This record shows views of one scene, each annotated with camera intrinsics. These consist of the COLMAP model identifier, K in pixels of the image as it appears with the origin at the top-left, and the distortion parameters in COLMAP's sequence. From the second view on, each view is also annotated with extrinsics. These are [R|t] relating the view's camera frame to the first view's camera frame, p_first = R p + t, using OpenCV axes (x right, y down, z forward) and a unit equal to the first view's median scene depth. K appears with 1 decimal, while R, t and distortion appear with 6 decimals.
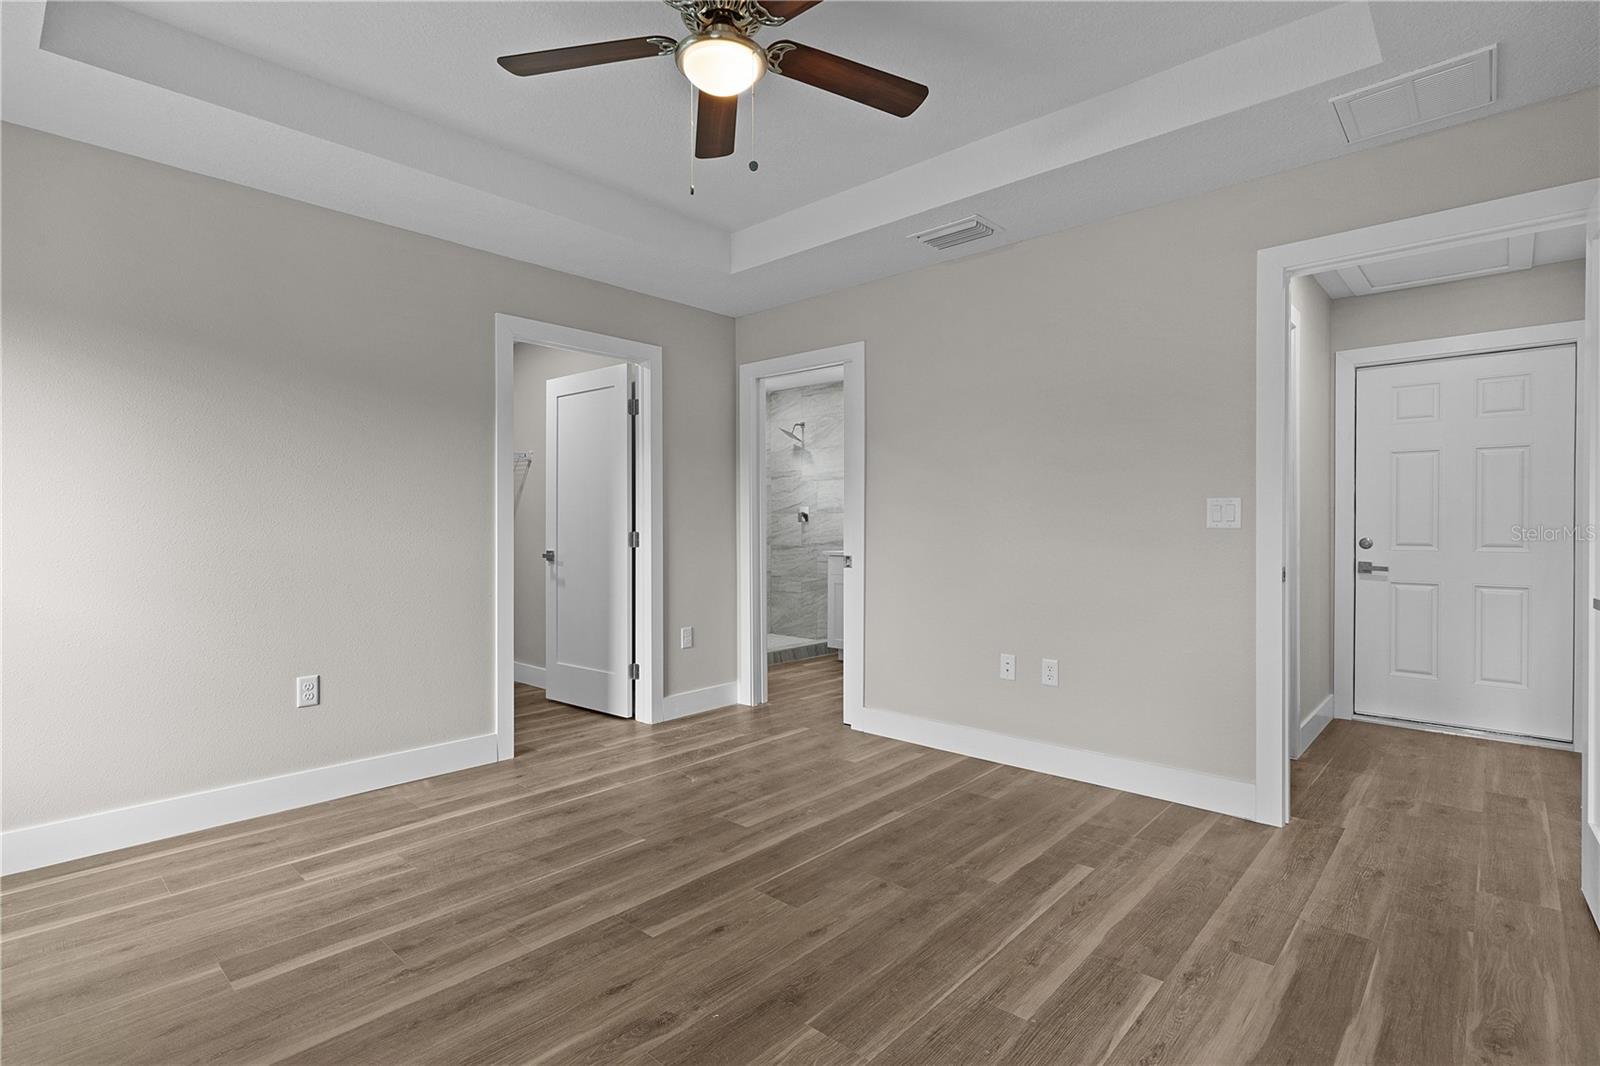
lens RADIAL K [[772.5, 0, 789.0], [0, 772.5, 524.4], [0, 0, 1]] dist [0.001763, -0.001082]
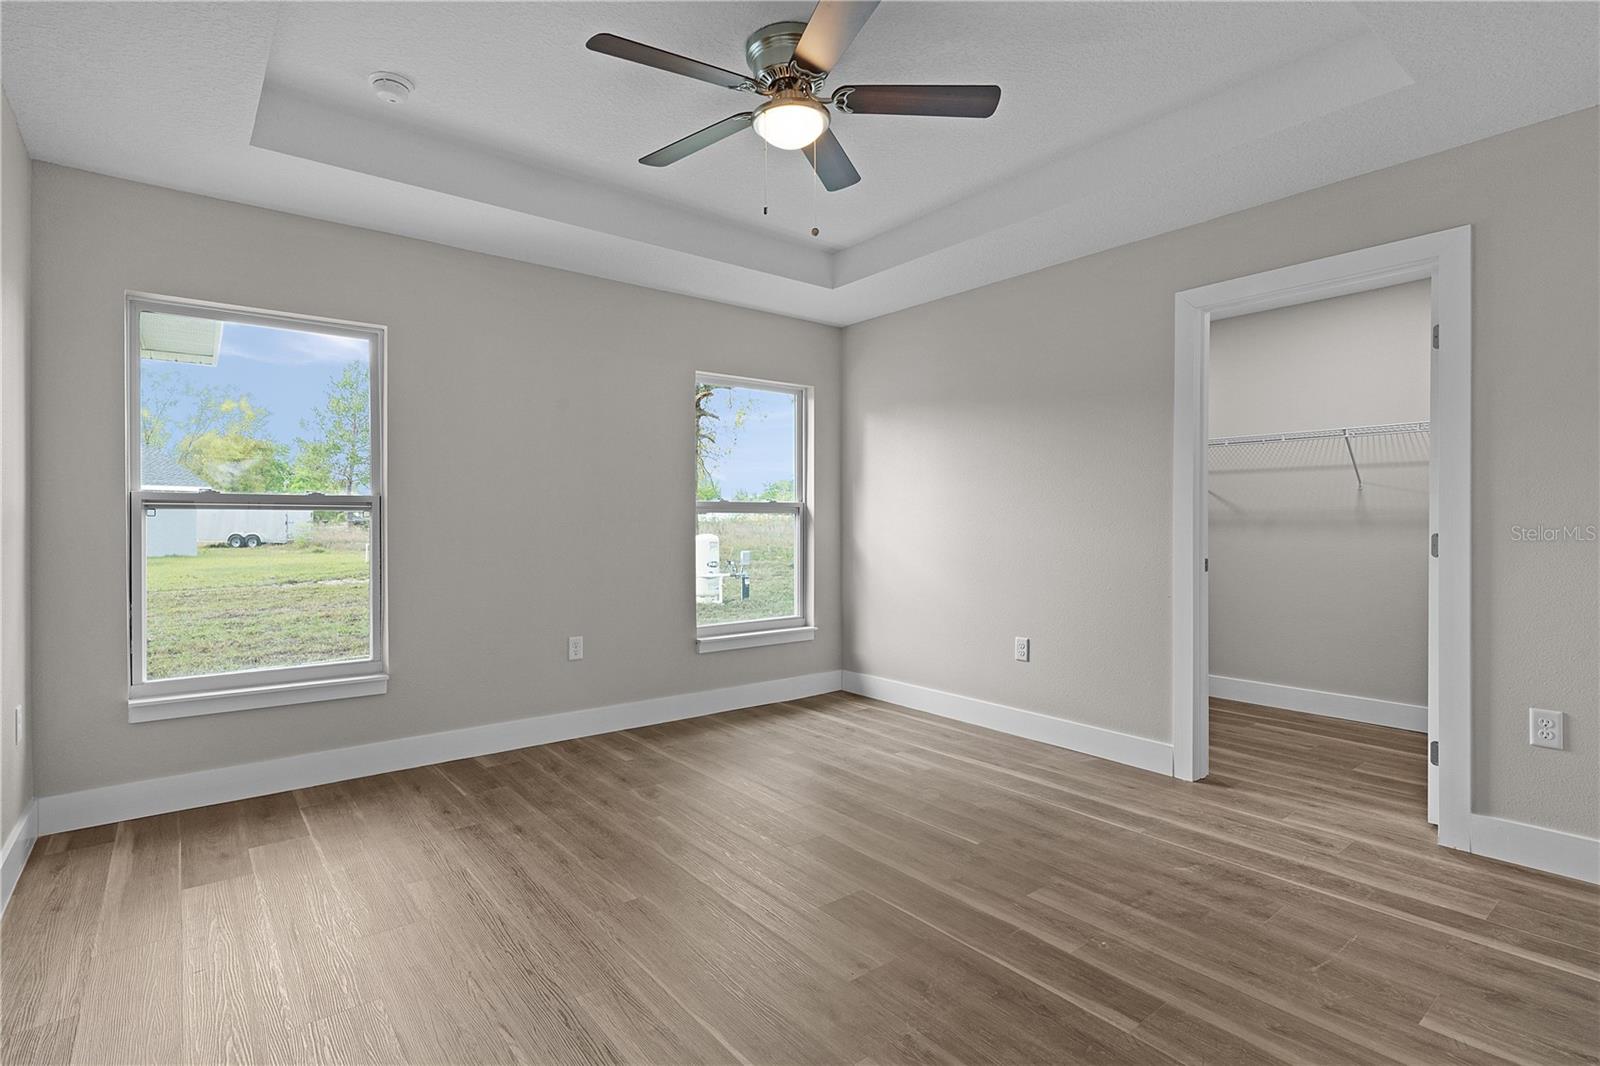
lens RADIAL K [[772.5, 0, 789.0], [0, 772.5, 524.4], [0, 0, 1]] dist [0.001763, -0.001082]
pose [[-0.159857, 0.002867, -0.987136, 0.662501], [-0.002315, 0.999992, 0.003280, 0.002018], [0.987138, 0.002810, -0.159849, 0.749723]]
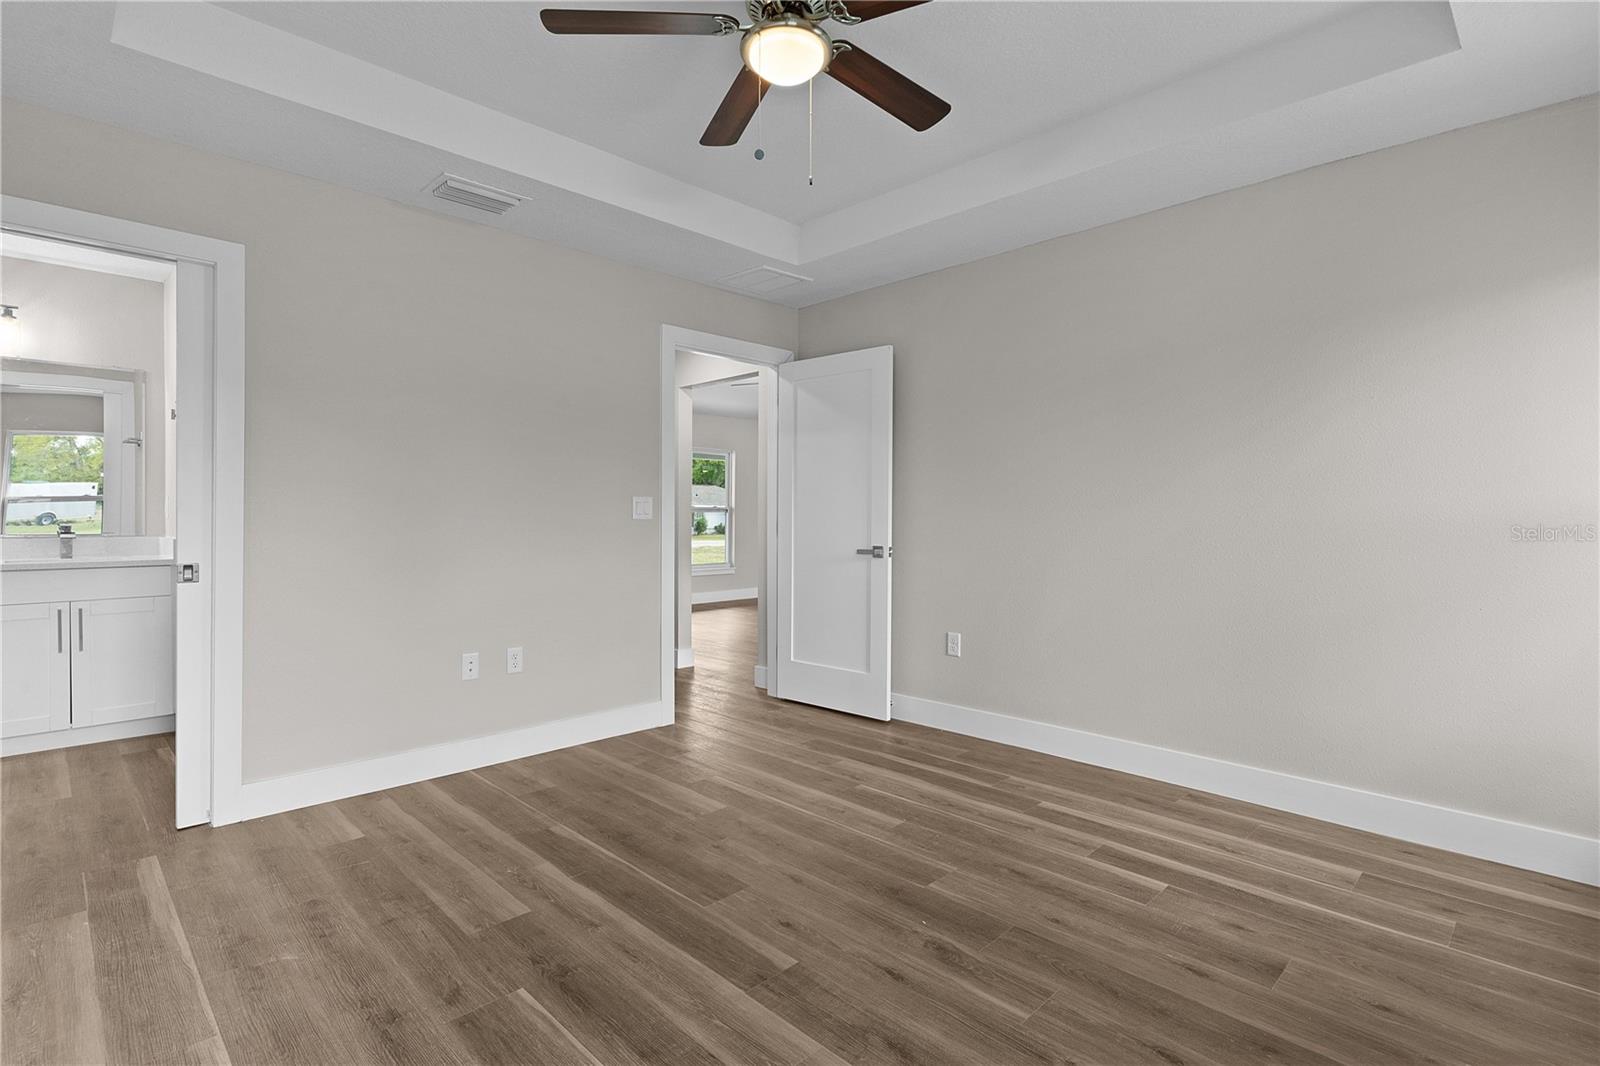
lens RADIAL K [[763.8, 0, 794.6], [0, 763.8, 518.1], [0, 0, 1]] dist [-0.003973, -0.001228]
pose [[0.051762, -0.001032, 0.998659, -0.674009], [0.000145, 0.999999, 0.001026, 0.002023], [-0.998659, 0.000092, 0.051762, 0.594516]]
